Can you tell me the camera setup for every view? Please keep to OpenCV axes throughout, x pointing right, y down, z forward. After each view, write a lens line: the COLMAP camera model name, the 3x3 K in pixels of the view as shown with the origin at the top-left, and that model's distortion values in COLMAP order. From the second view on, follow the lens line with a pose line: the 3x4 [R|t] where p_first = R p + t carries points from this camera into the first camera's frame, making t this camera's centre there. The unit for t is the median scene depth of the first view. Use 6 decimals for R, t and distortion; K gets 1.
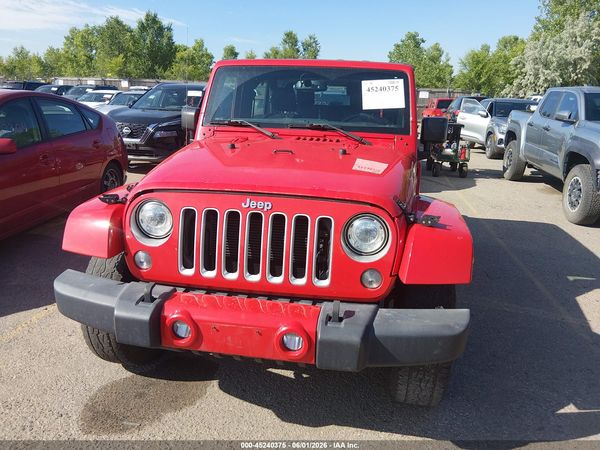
lens RADIAL K [[474.0, 0, 282.1], [0, 474.0, 225.8], [0, 0, 1]] dist [-0.006768, -0.009682]
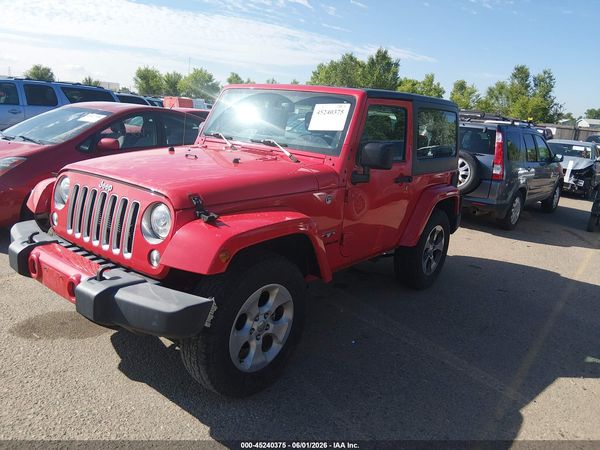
lens RADIAL K [[478.5, 0, 312.2], [0, 478.5, 222.9], [0, 0, 1]] dist [0.081502, -0.142299]
pose [[0.878597, 0.143890, -0.455371, 0.133734], [-0.180093, 0.982958, -0.036873, -0.000035], [0.442305, 0.114405, 0.889538, 0.011649]]
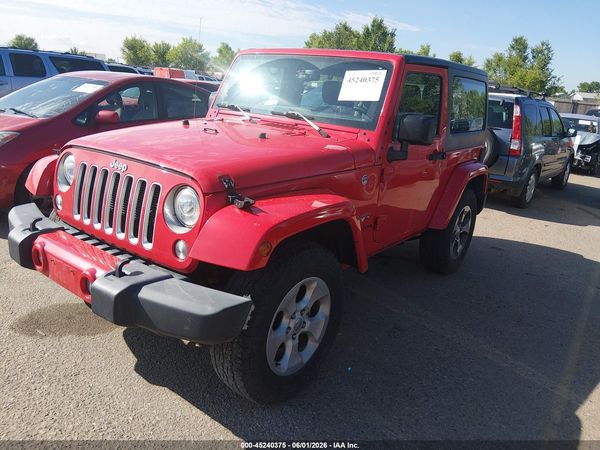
lens RADIAL K [[477.5, 0, 302.0], [0, 477.5, 224.4], [0, 0, 1]] dist [0.073067, -0.135782]
pose [[0.882995, 0.167725, -0.438394, 0.108727], [-0.178967, 0.983727, 0.015895, -0.000519], [0.433926, 0.064423, 0.898642, 0.022257]]
